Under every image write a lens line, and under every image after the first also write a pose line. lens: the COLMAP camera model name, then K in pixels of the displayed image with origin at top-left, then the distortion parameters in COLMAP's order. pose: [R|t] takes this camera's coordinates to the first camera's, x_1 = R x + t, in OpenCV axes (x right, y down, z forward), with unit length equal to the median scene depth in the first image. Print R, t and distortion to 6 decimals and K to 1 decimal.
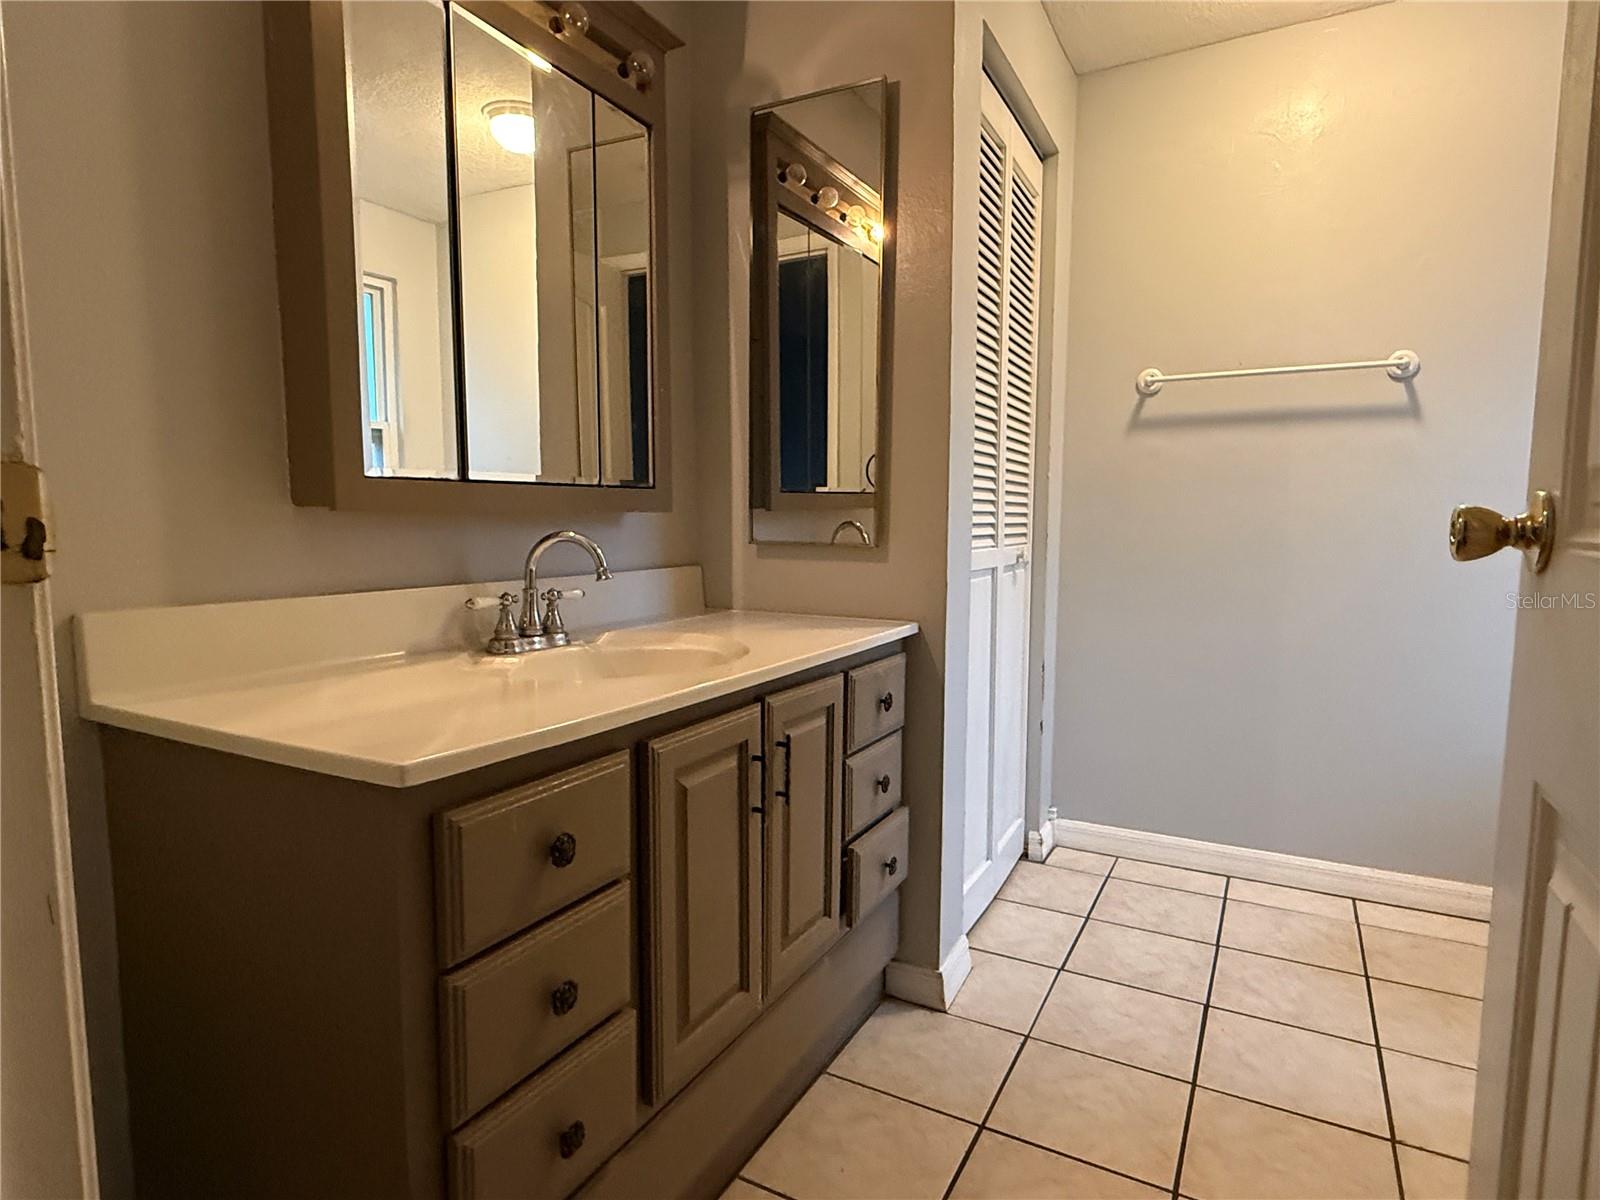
lens RADIAL K [[893.8, 0, 798.9], [0, 893.8, 603.7], [0, 0, 1]] dist [-0.001496, 0.005434]
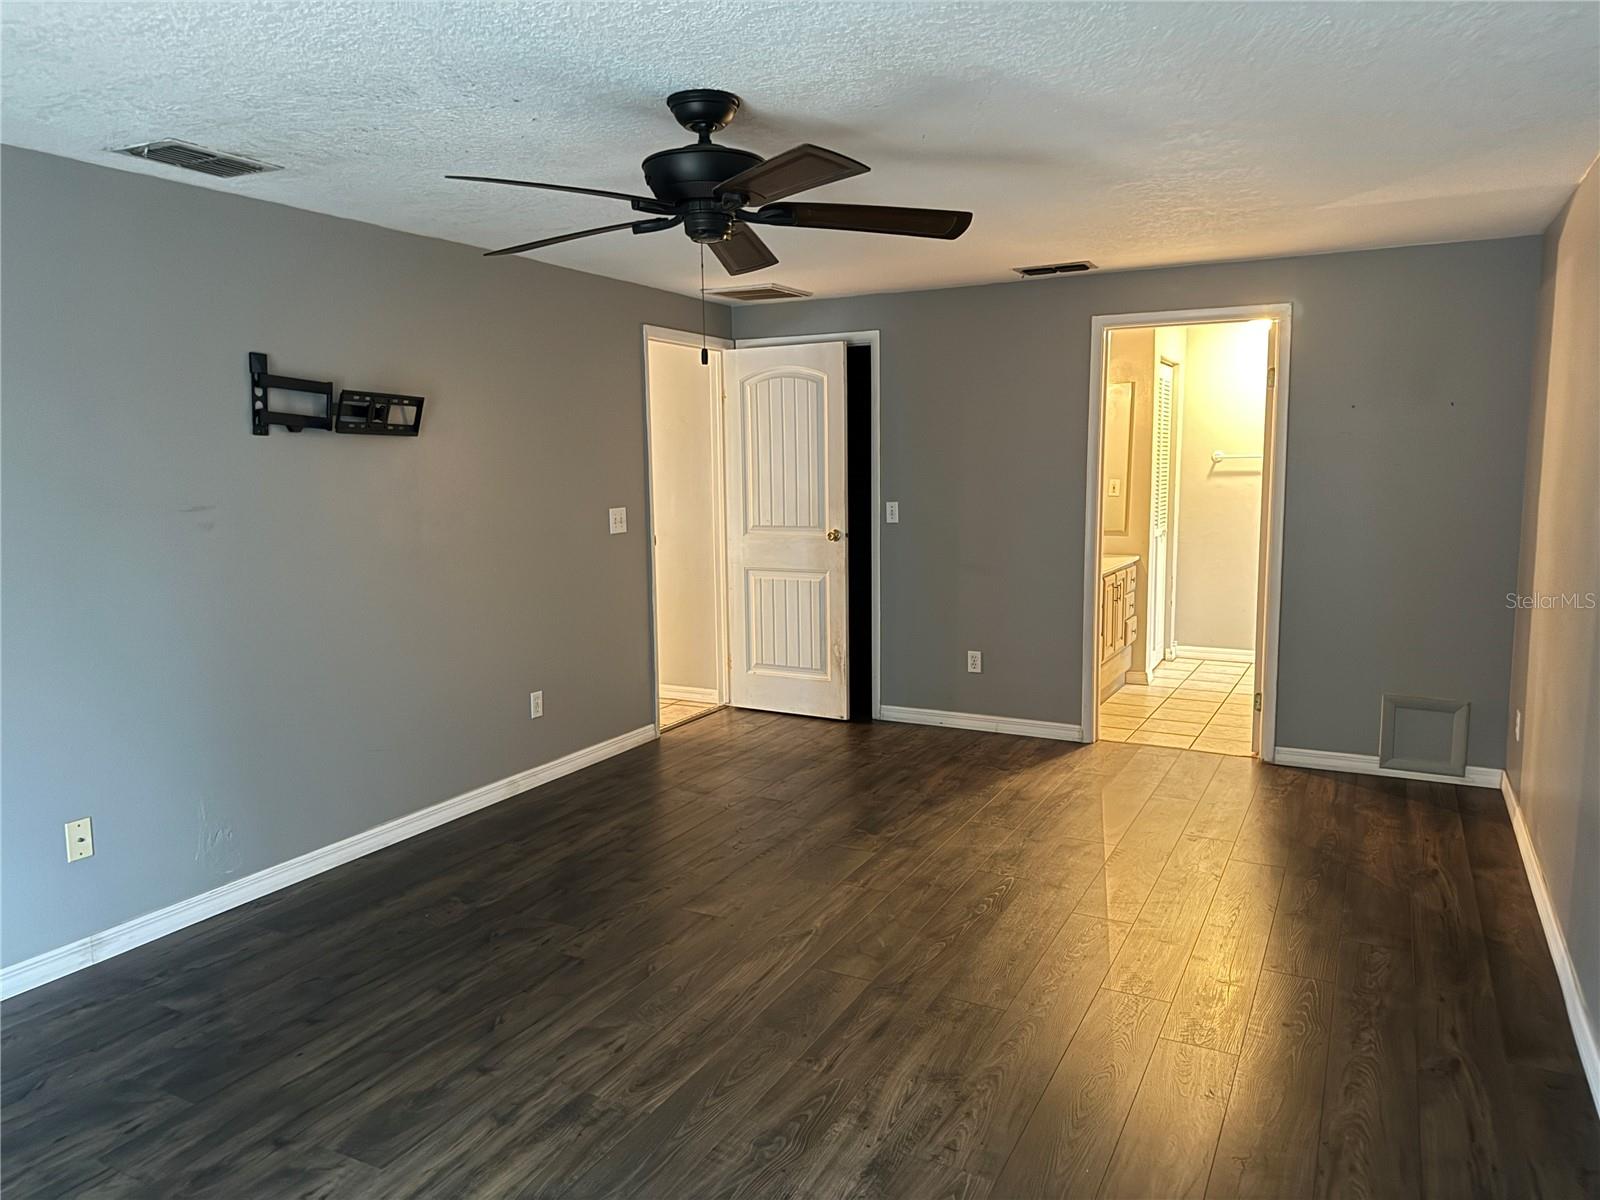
lens RADIAL K [[1108.1, 0, 784.9], [0, 1108.1, 601.2], [0, 0, 1]] dist [0.009581, 0.000652]
pose [[0.999773, -0.017544, -0.012094, -0.989636], [0.017923, 0.999328, 0.031981, 0.032475], [0.011525, -0.032191, 0.999415, -2.685761]]
